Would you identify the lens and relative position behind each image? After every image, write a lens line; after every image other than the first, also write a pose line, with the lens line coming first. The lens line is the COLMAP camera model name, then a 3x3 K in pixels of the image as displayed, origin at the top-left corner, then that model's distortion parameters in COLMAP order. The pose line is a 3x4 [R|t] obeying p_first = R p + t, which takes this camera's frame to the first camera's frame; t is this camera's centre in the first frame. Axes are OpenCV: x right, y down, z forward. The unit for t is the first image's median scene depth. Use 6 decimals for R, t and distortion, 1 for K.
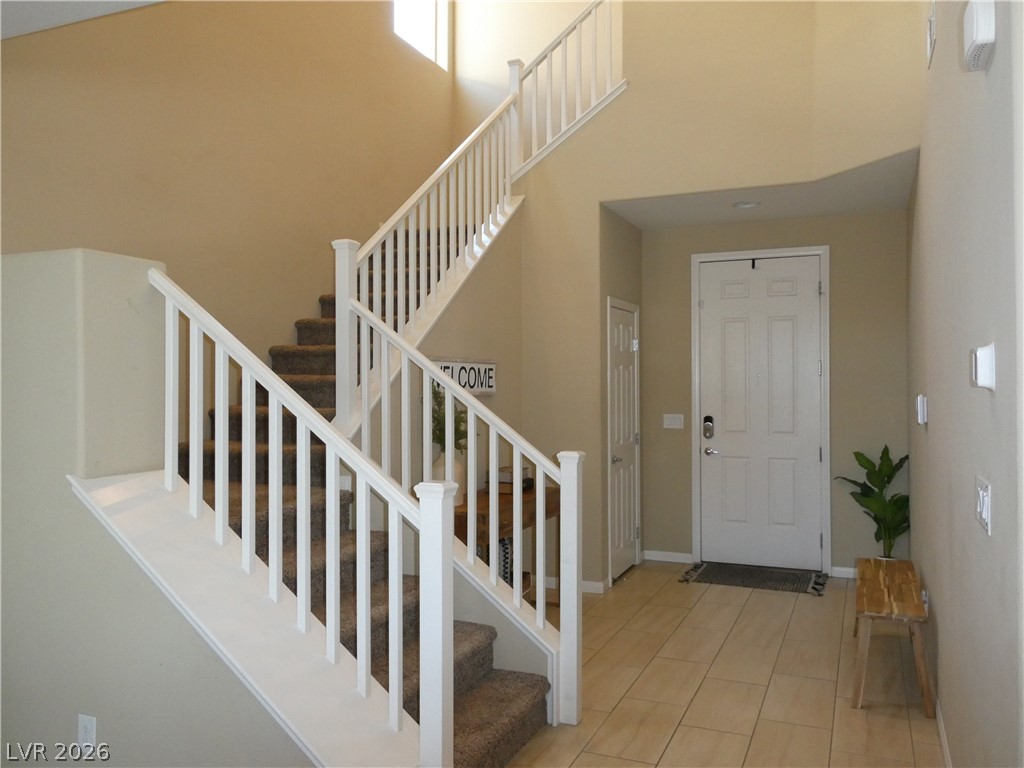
lens RADIAL K [[798.8, 0, 512.0], [0, 798.8, 384.0], [0, 0, 1]] dist [0.042881, 0.000196]
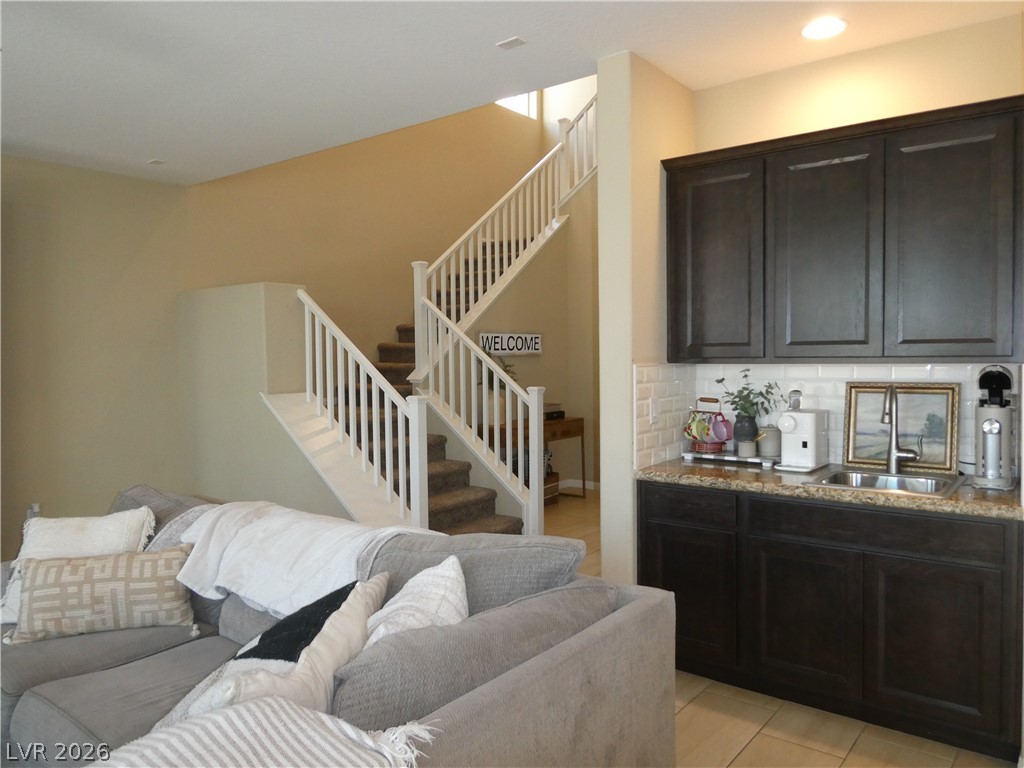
lens RADIAL K [[735.5, 0, 512.0], [0, 735.5, 384.0], [0, 0, 1]] dist [-0.000209, -0.002463]
pose [[0.964659, -0.001821, -0.263494, 0.334052], [0.013644, 0.998980, 0.043049, 0.009610], [0.263146, -0.045123, 0.963700, -0.379872]]
